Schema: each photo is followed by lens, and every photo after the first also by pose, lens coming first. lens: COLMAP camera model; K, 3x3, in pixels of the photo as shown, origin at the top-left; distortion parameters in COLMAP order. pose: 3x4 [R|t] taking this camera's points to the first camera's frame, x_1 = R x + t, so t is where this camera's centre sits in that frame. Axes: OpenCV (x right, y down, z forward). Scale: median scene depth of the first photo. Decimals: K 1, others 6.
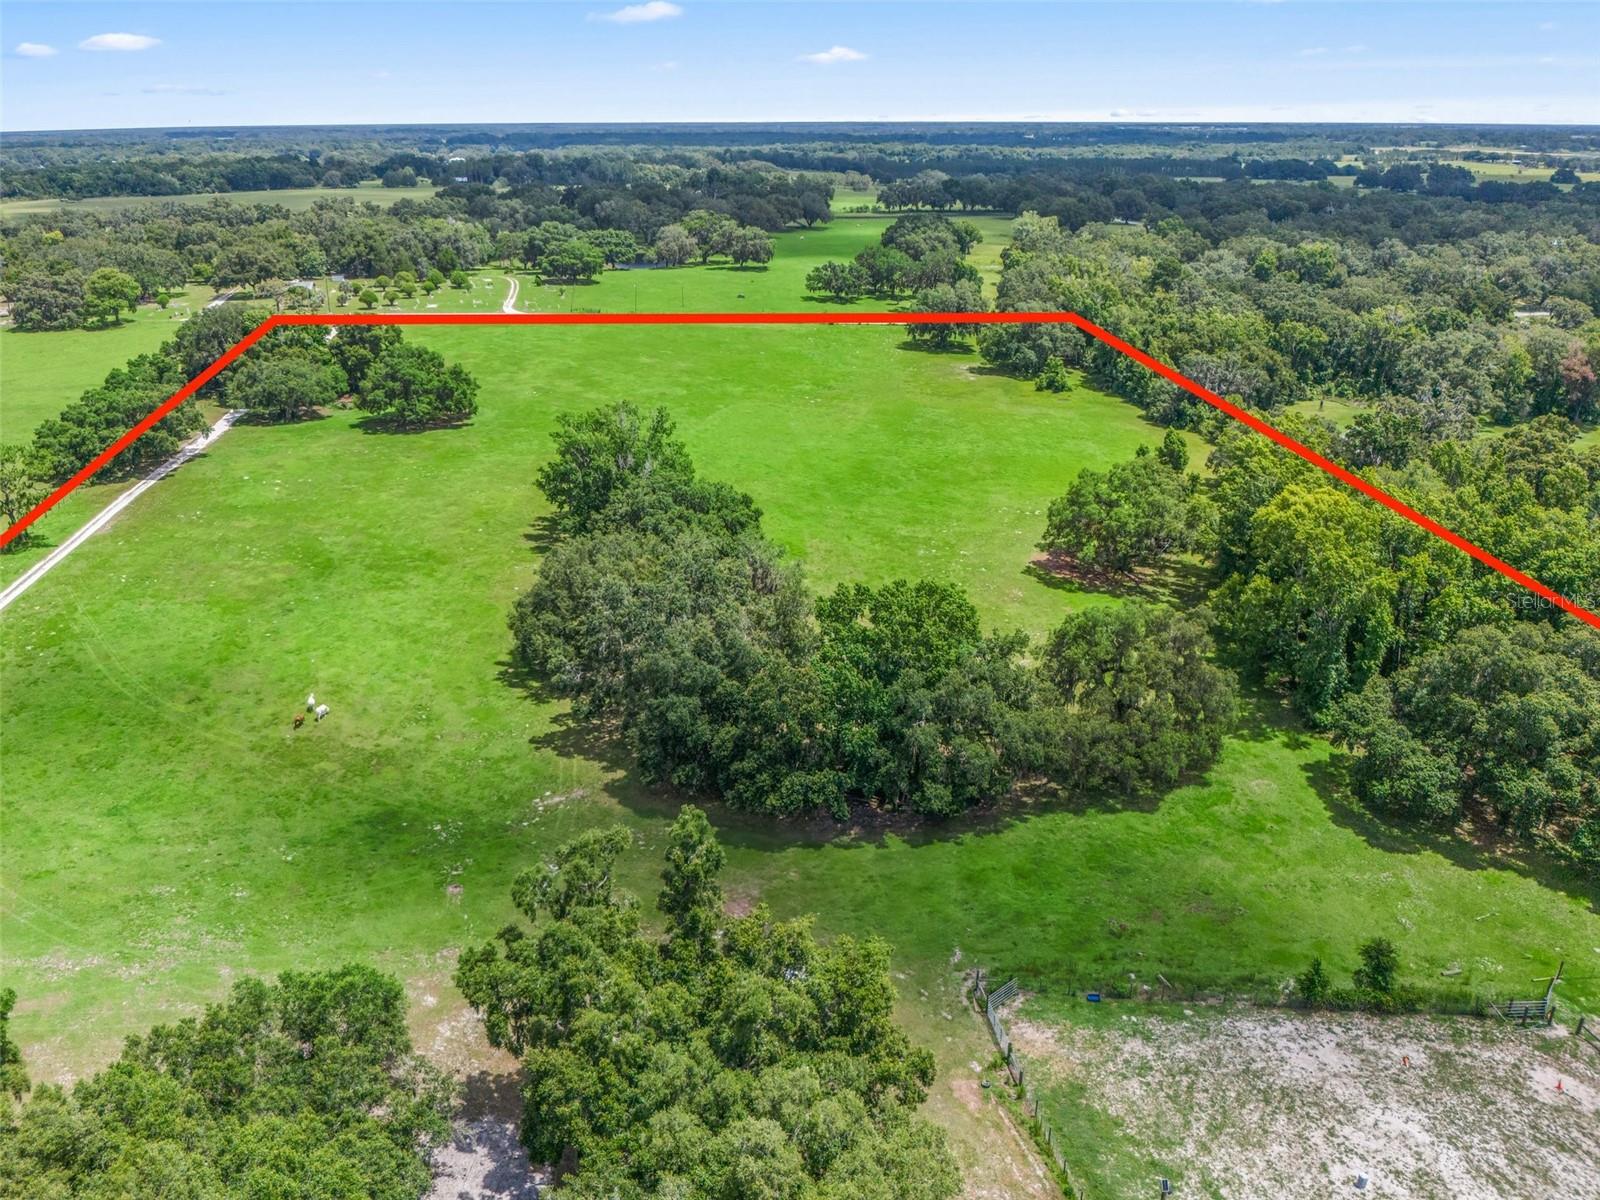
lens RADIAL K [[1237.7, 0, 800.0], [0, 1237.7, 600.0], [0, 0, 1]] dist [0.011758, -0.050313]
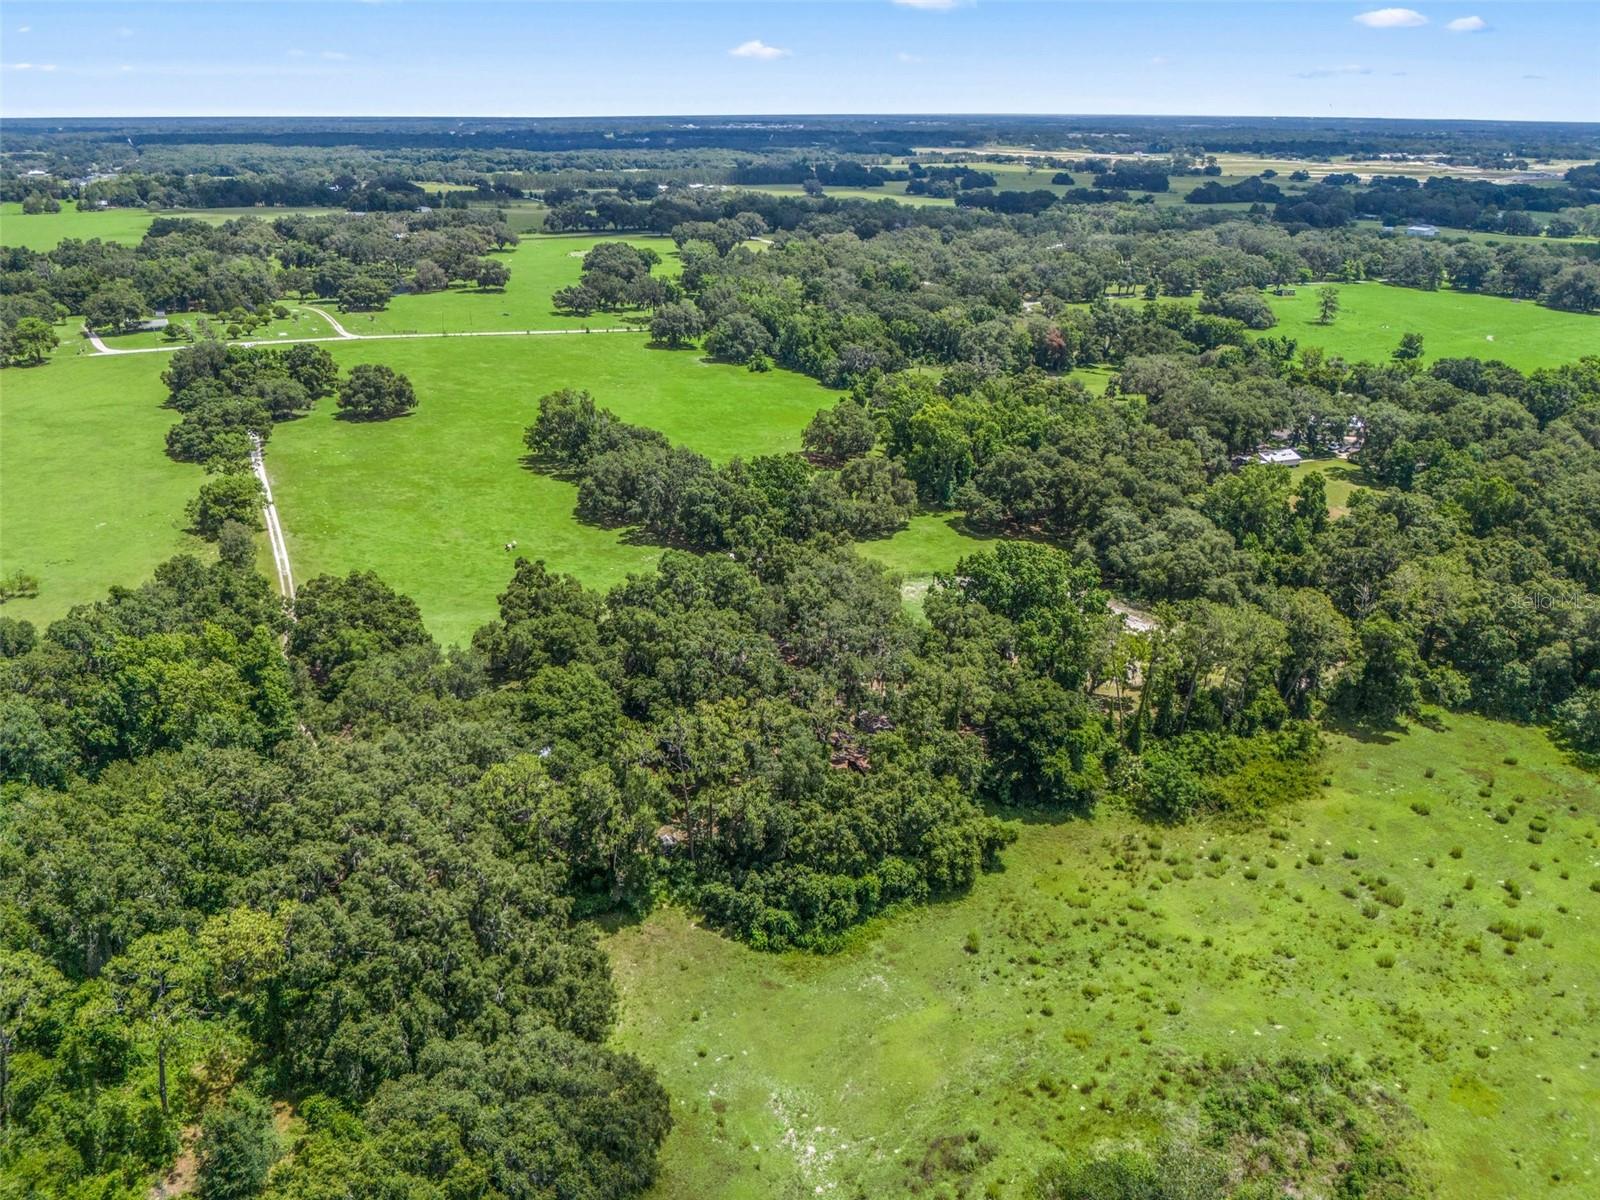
lens RADIAL K [[1231.9, 0, 801.9], [0, 1231.9, 627.2], [0, 0, 1]] dist [0.031693, -0.093662]
pose [[0.946098, -0.118952, 0.301246, -0.278505], [0.110086, 0.992843, 0.046304, 0.094137], [-0.304598, -0.010645, 0.952421, -0.552211]]
